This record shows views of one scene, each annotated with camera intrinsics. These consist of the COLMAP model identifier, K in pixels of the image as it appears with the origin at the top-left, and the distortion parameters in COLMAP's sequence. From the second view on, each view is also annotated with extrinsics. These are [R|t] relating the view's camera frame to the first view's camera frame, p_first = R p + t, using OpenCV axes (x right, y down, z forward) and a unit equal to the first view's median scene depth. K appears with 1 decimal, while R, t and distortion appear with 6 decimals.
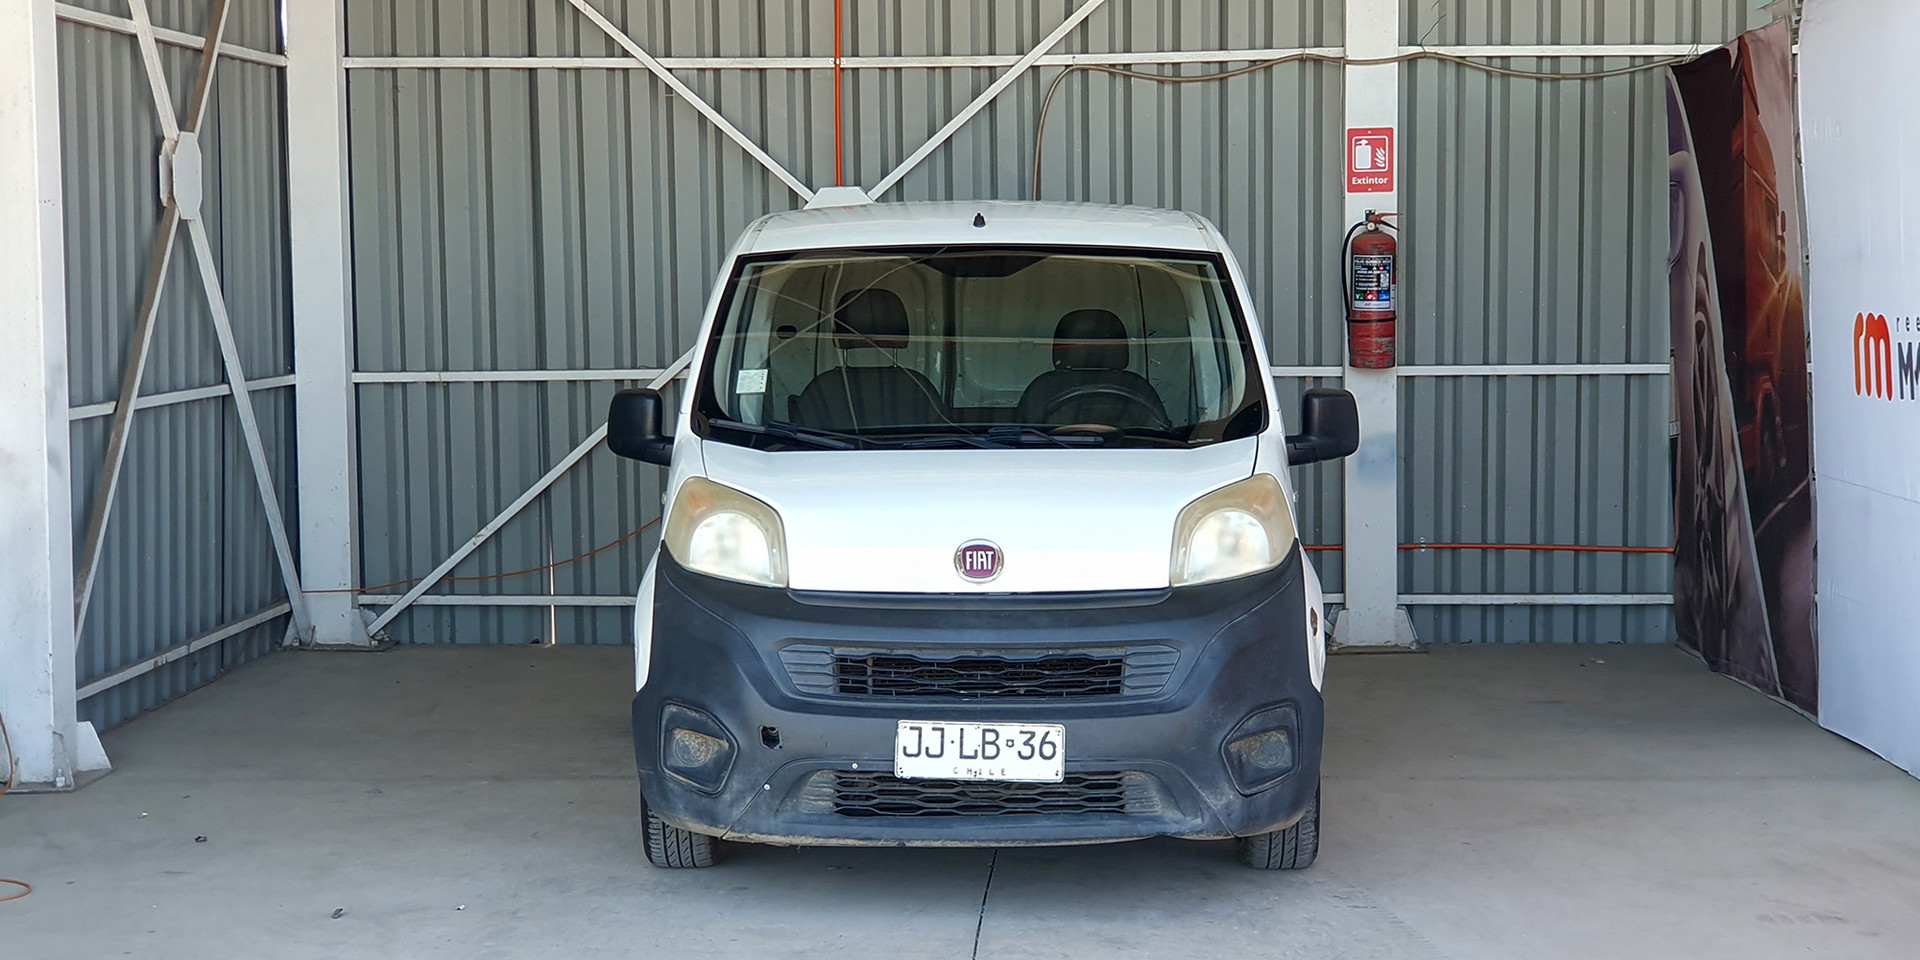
lens RADIAL K [[2882.3, 0, 907.2], [0, 2882.3, 488.7], [0, 0, 1]] dist [0.208618, -1.580365]
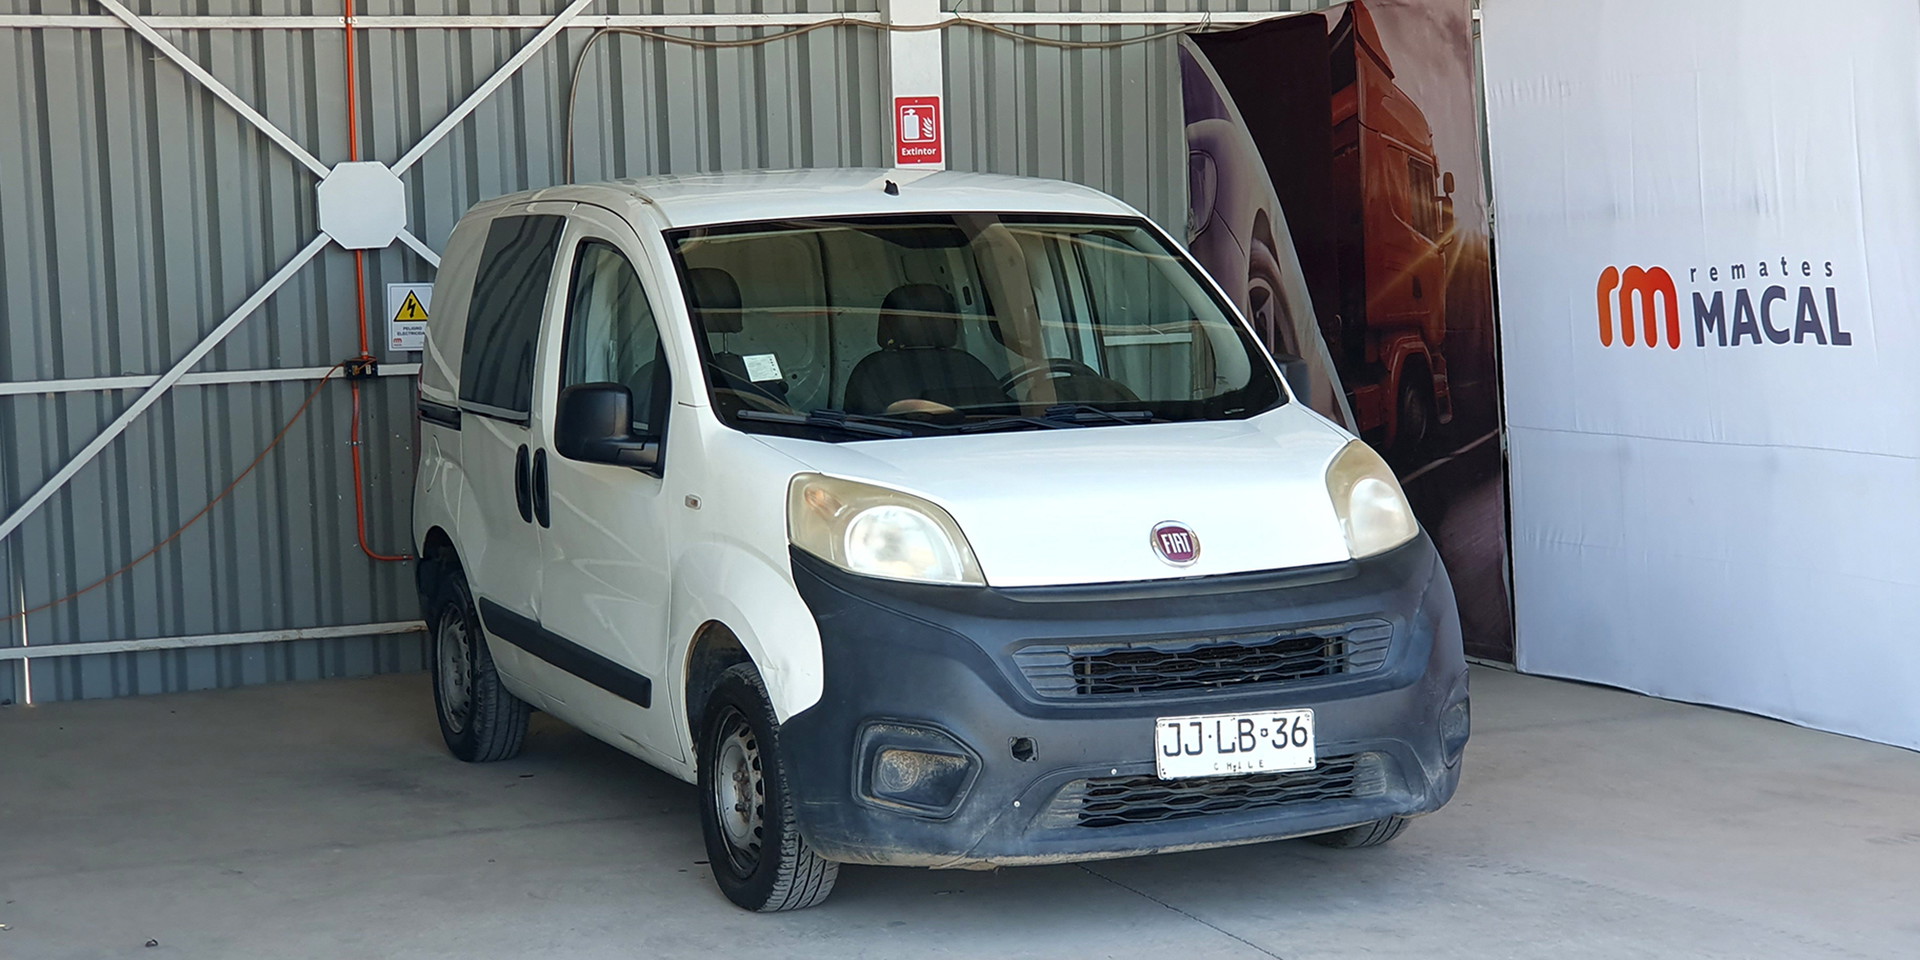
lens RADIAL K [[3047.2, 0, 960.0], [0, 3047.2, 480.0], [0, 0, 1]] dist [0.234314, -1.928988]
pose [[0.913087, -0.051955, 0.404442, -0.327159], [0.053832, 0.998527, 0.006739, -0.004526], [-0.404196, 0.015619, 0.914539, 0.090561]]
